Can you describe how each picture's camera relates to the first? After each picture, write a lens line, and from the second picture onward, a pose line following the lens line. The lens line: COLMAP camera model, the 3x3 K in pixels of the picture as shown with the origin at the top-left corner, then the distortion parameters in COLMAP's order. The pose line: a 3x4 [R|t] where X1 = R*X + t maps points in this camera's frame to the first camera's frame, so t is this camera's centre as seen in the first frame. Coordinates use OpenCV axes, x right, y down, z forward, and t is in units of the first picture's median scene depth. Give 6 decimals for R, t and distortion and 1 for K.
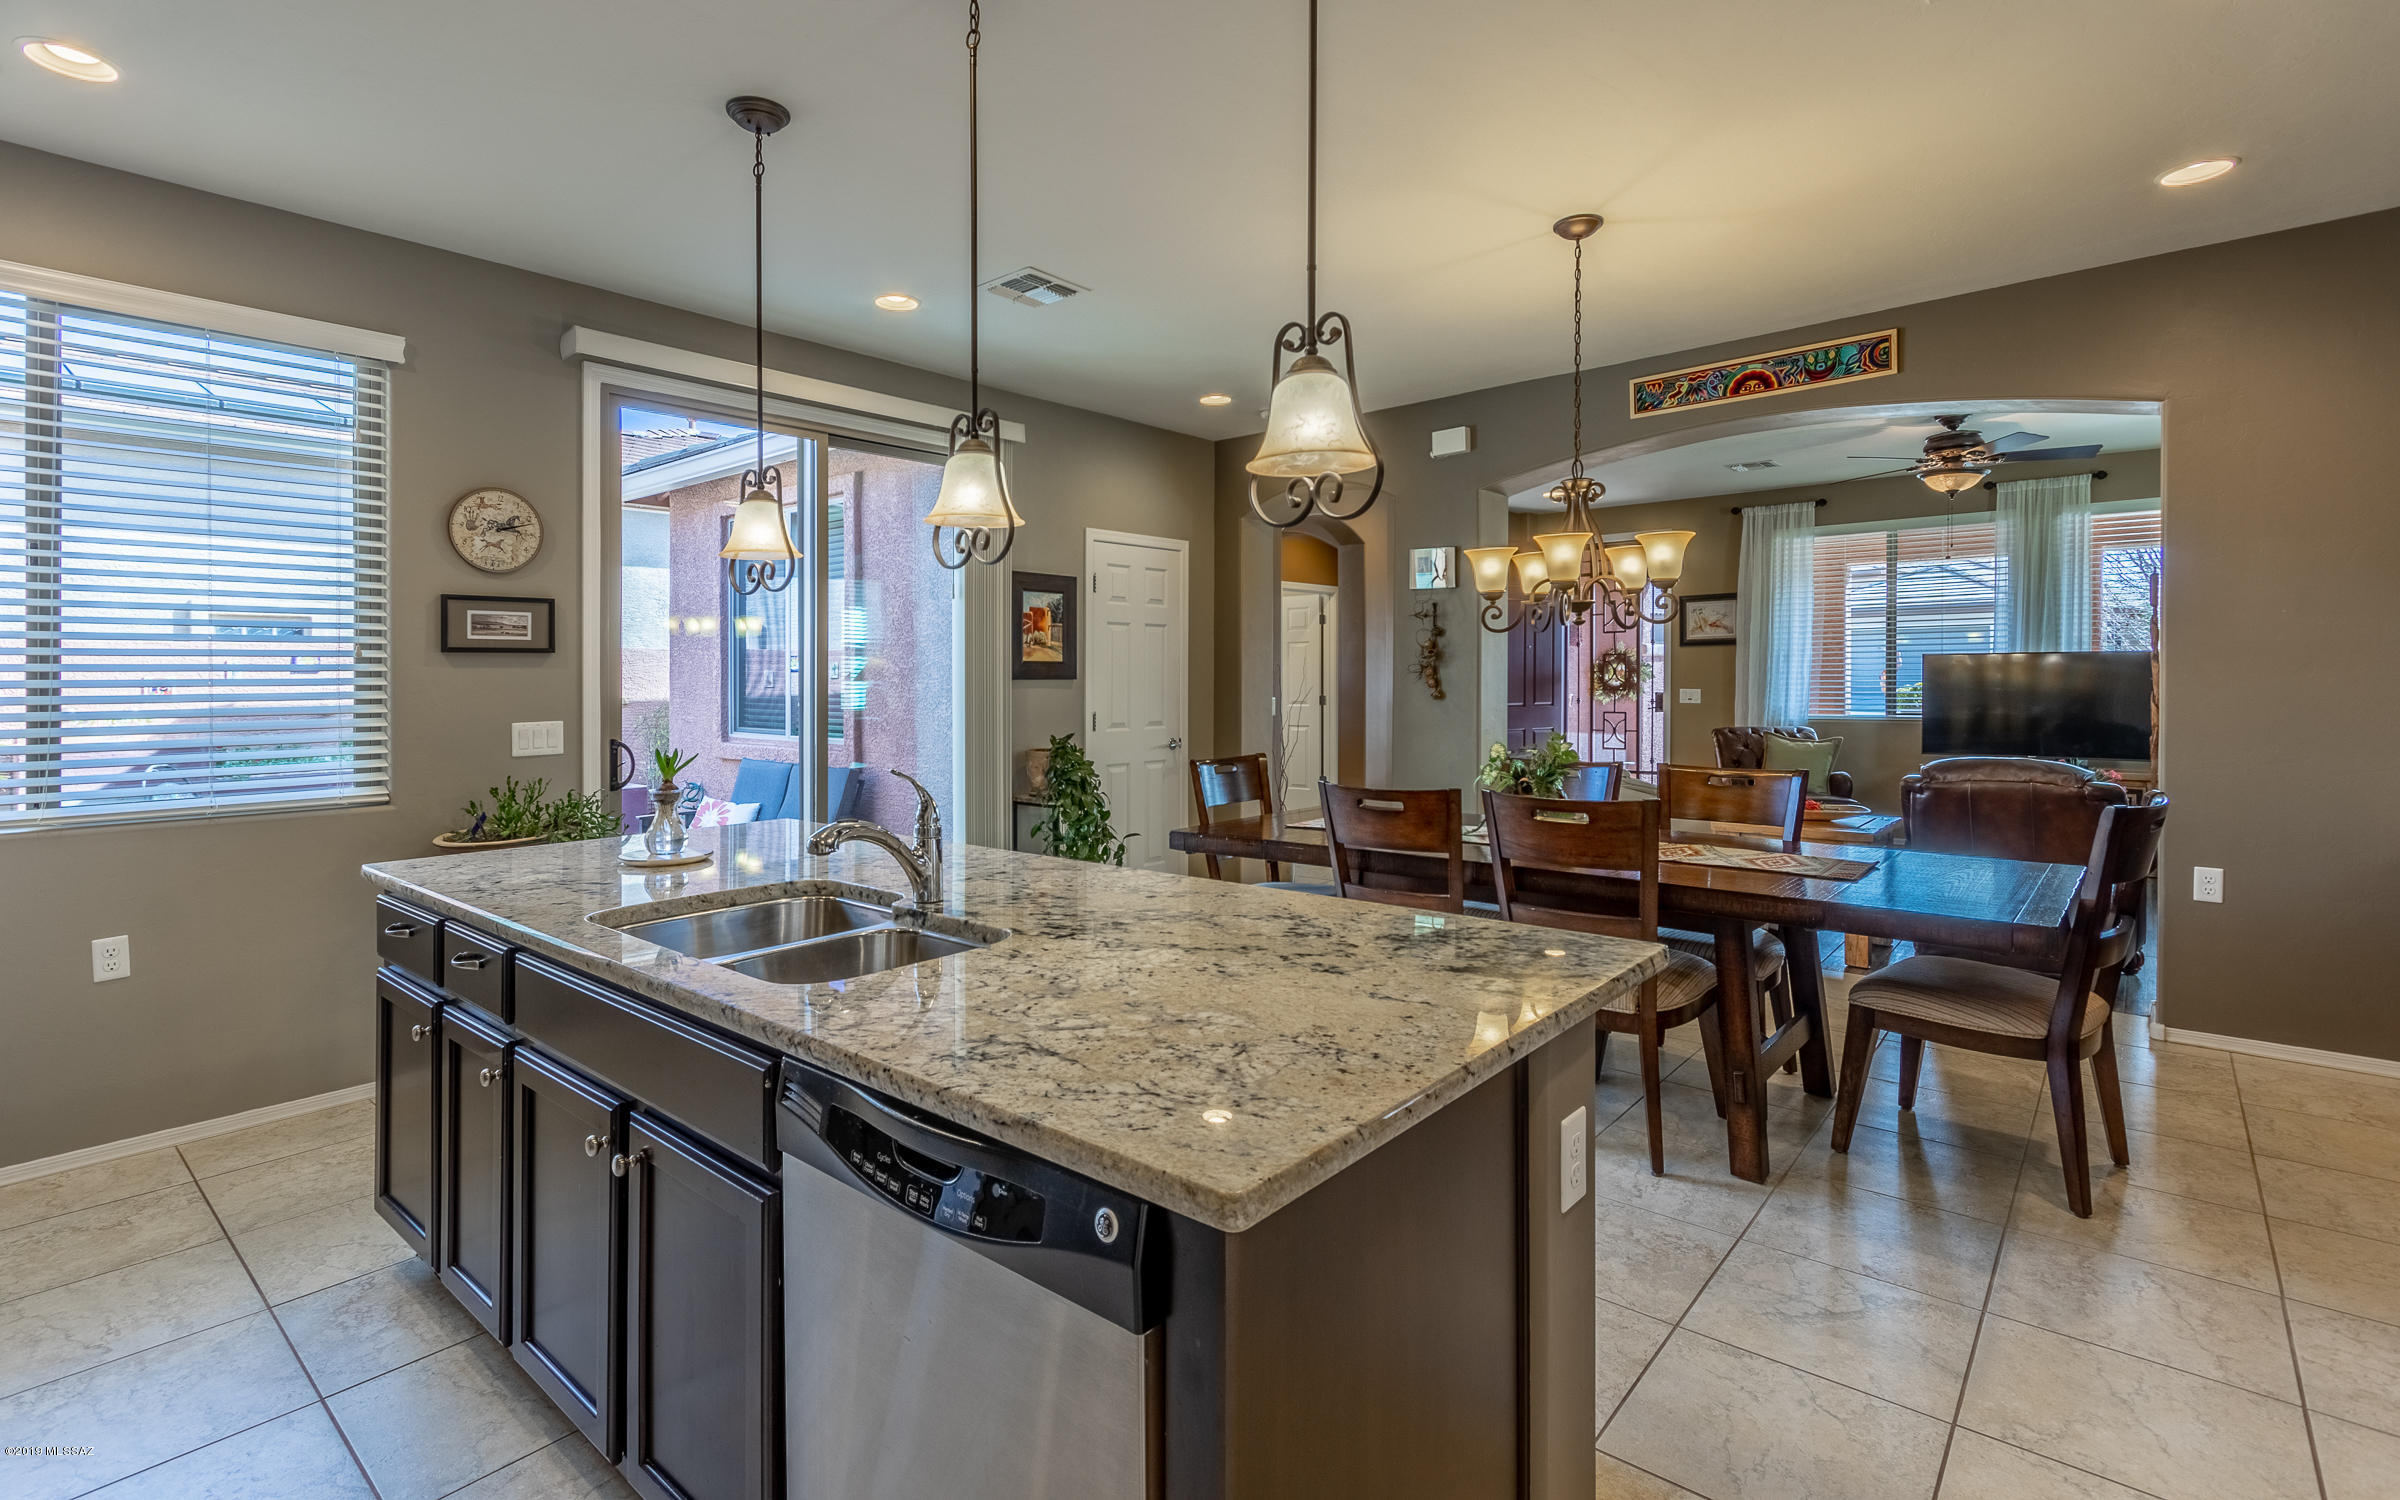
lens RADIAL K [[1120.6, 0, 1155.4], [0, 1120.6, 695.7], [0, 0, 1]] dist [0.006652, -0.001282]
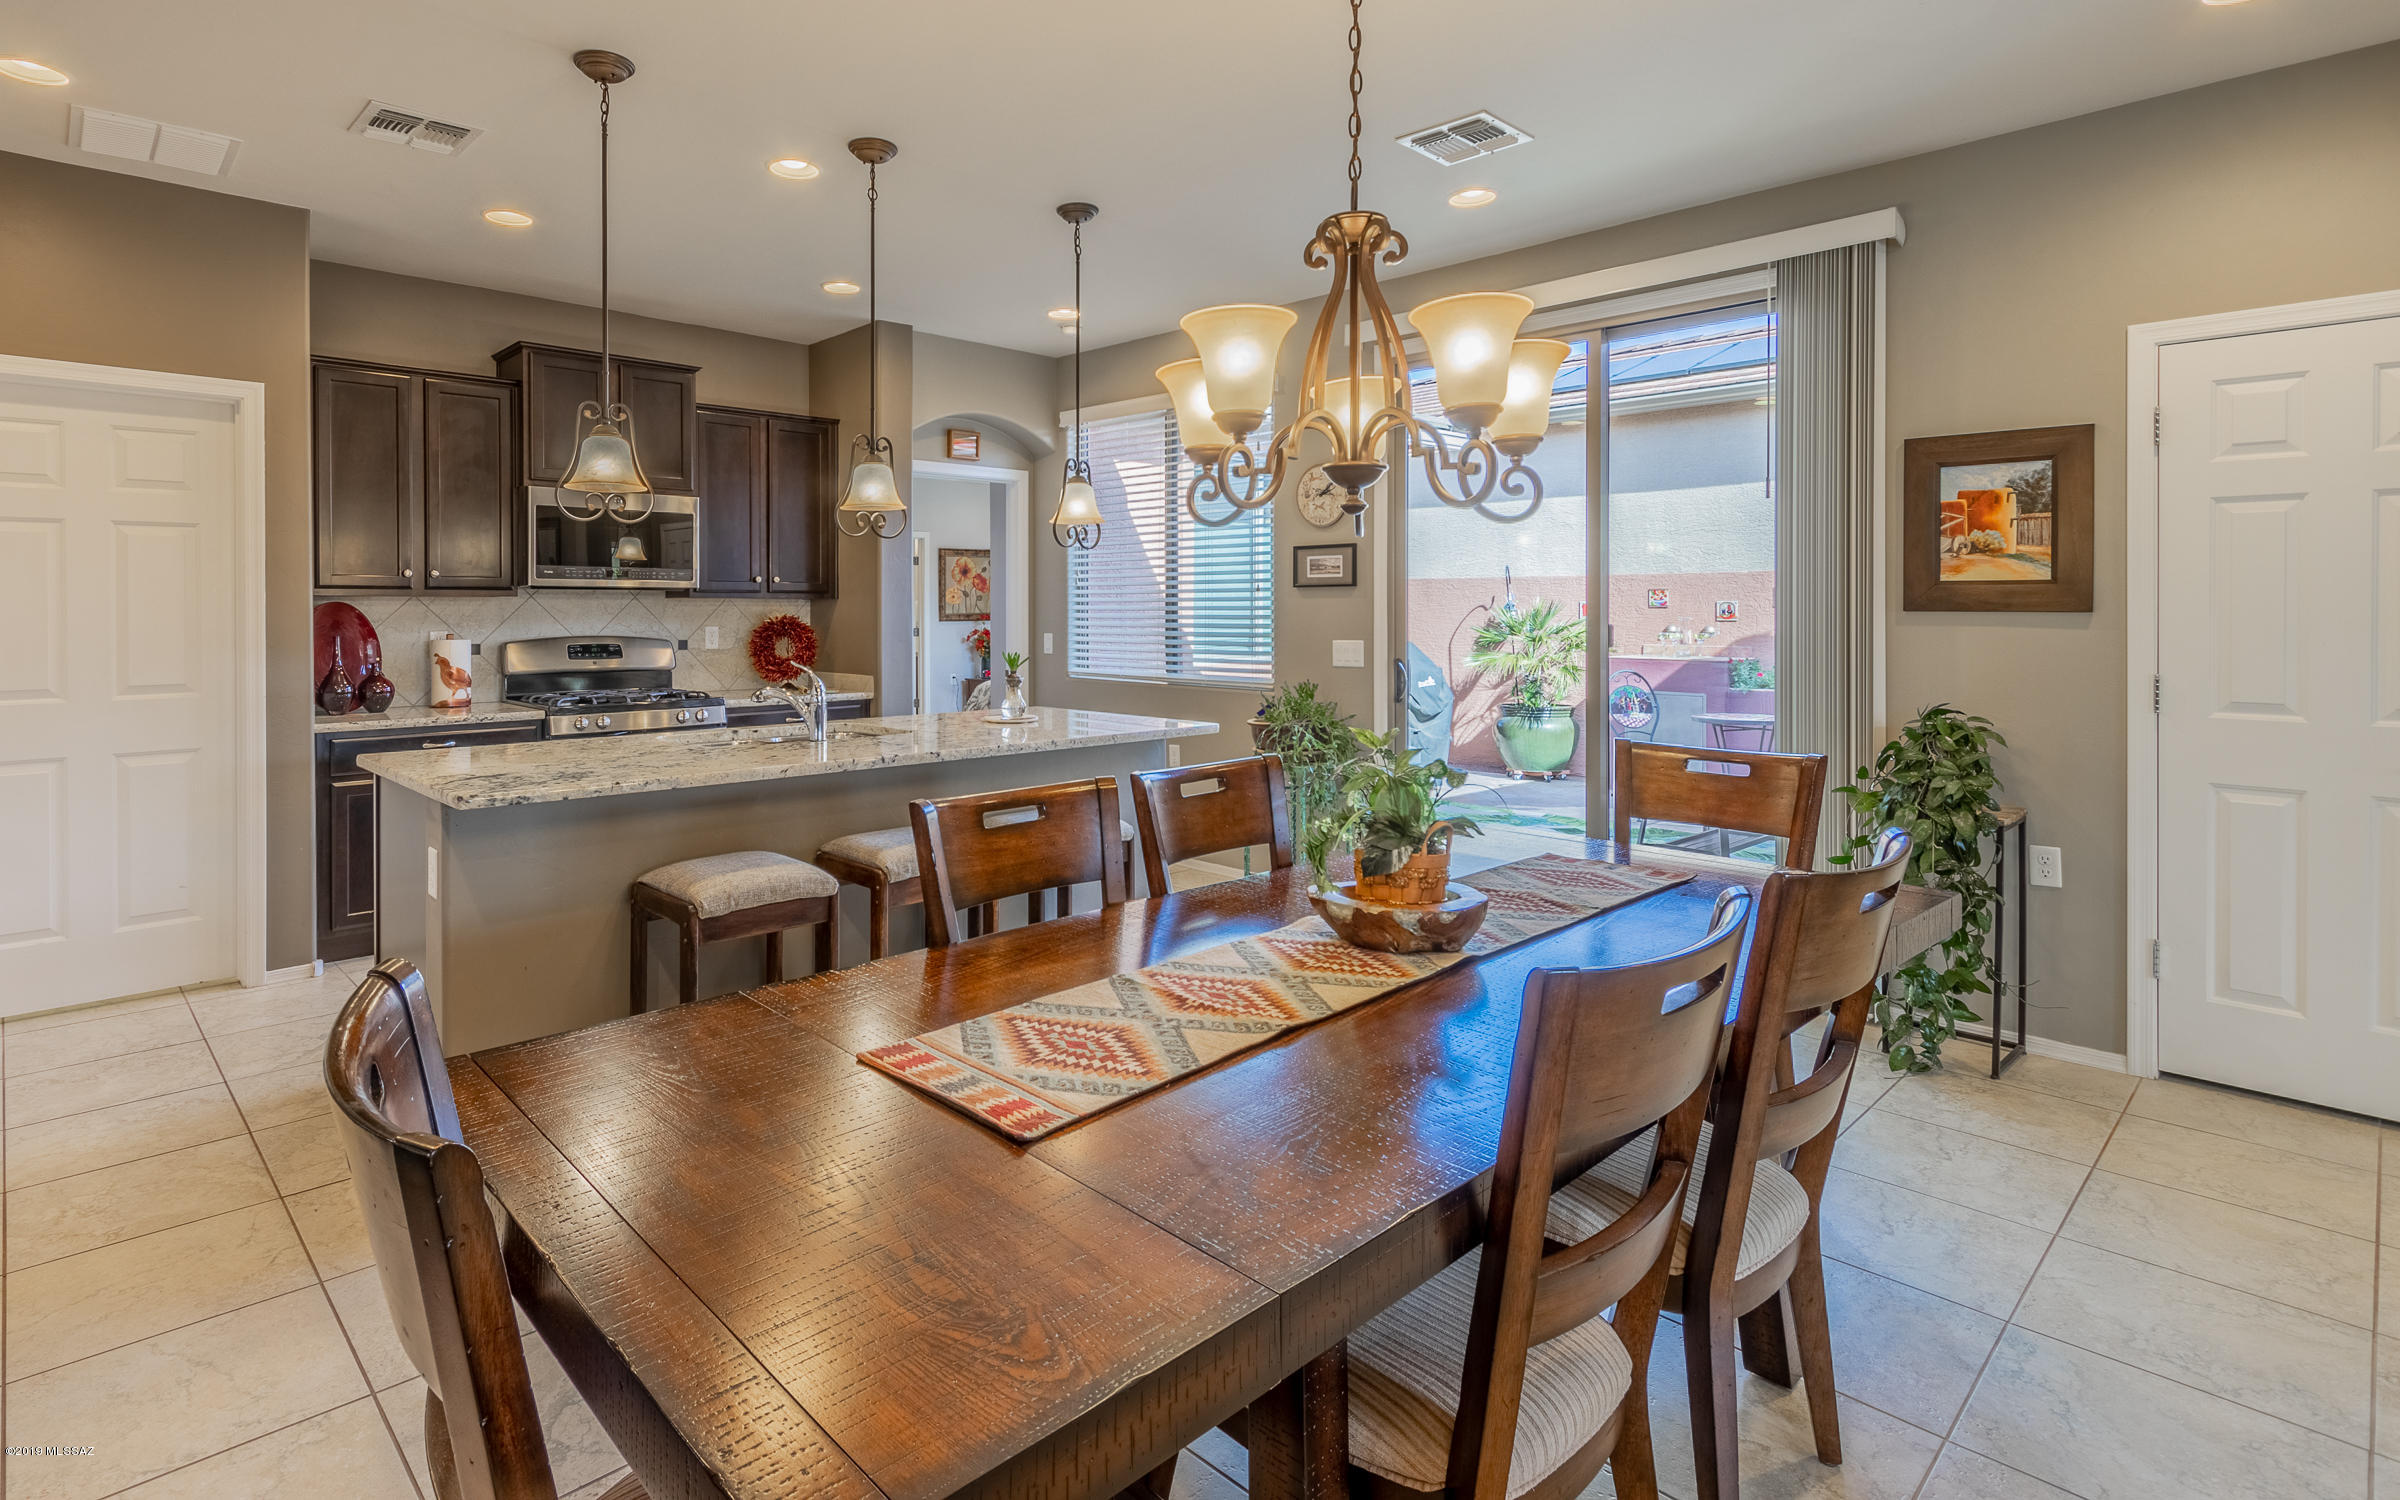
lens RADIAL K [[1221.8, 0, 1110.3], [0, 1221.8, 602.5], [0, 0, 1]] dist [0.010477, -0.001303]
pose [[-0.113441, 0.003483, -0.993539, 0.879251], [-0.015170, 0.999871, 0.005237, -0.023404], [0.993429, 0.015666, -0.113373, 0.911693]]
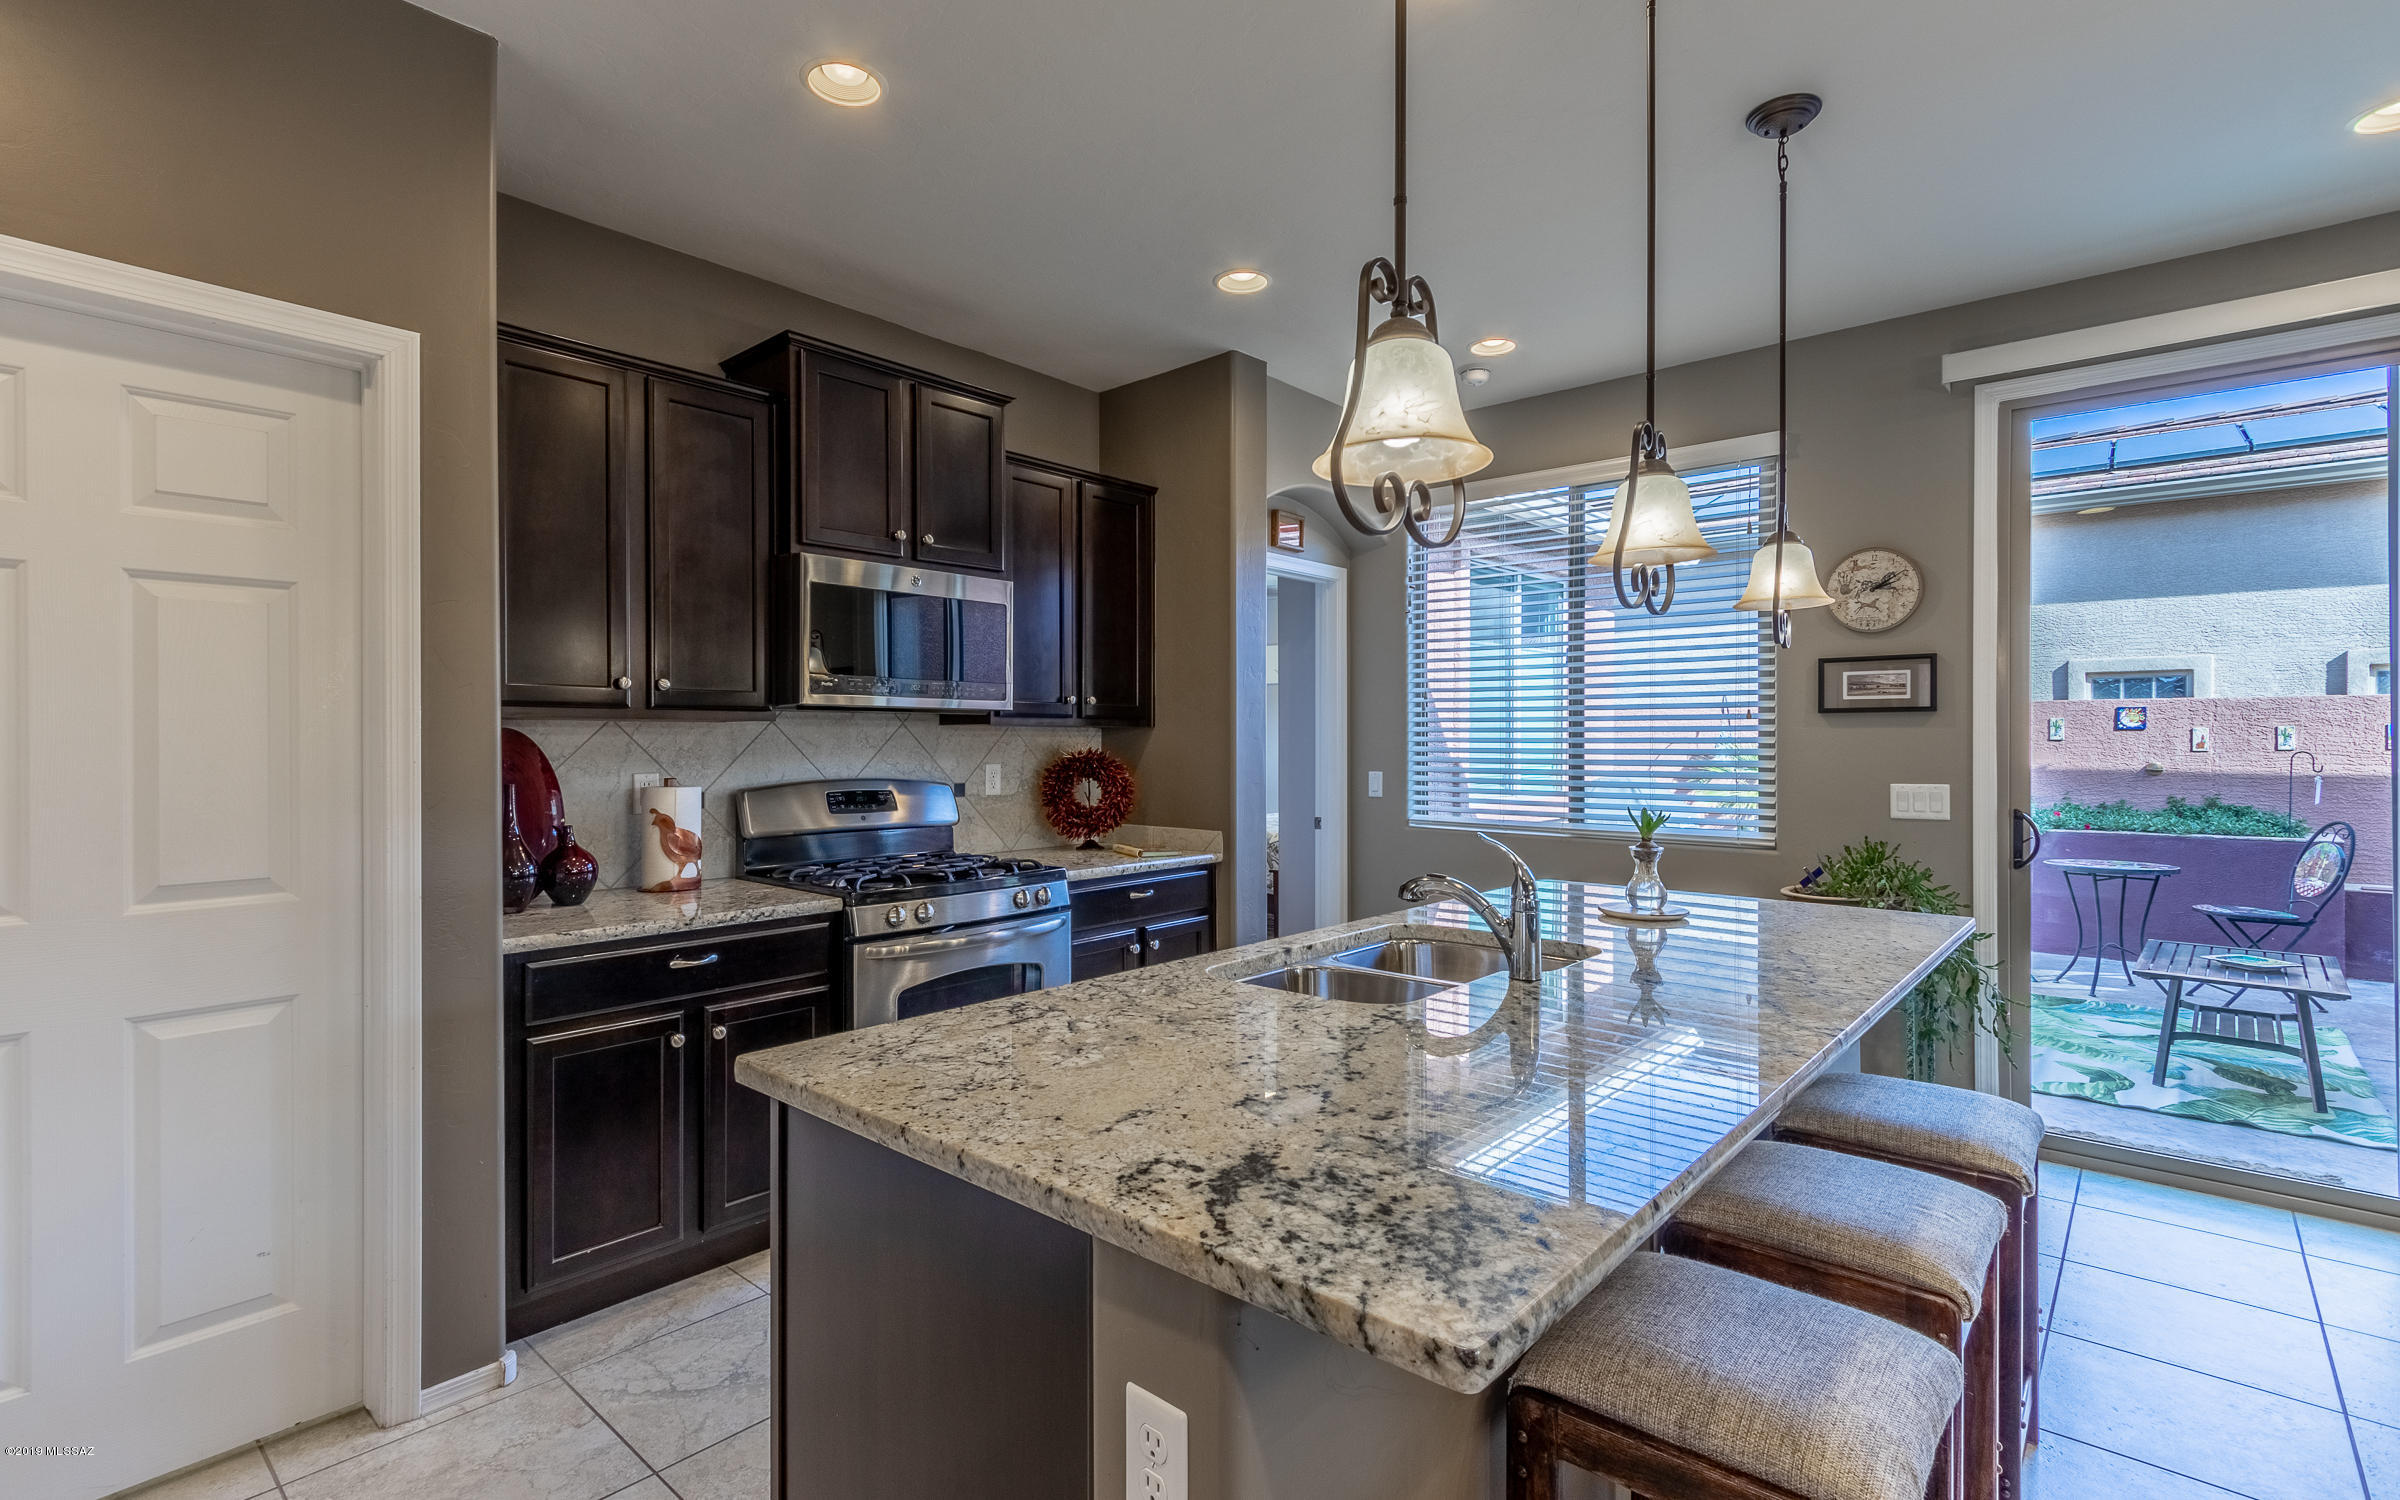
lens RADIAL K [[1120.6, 0, 1200.9], [0, 1120.6, 734.7], [0, 0, 1]] dist [0.006652, -0.001282]
pose [[-0.002846, 0.003116, -0.999991, 0.412949], [-0.018107, 0.999831, 0.003167, -0.010806], [0.999832, 0.018116, -0.002789, 0.404964]]
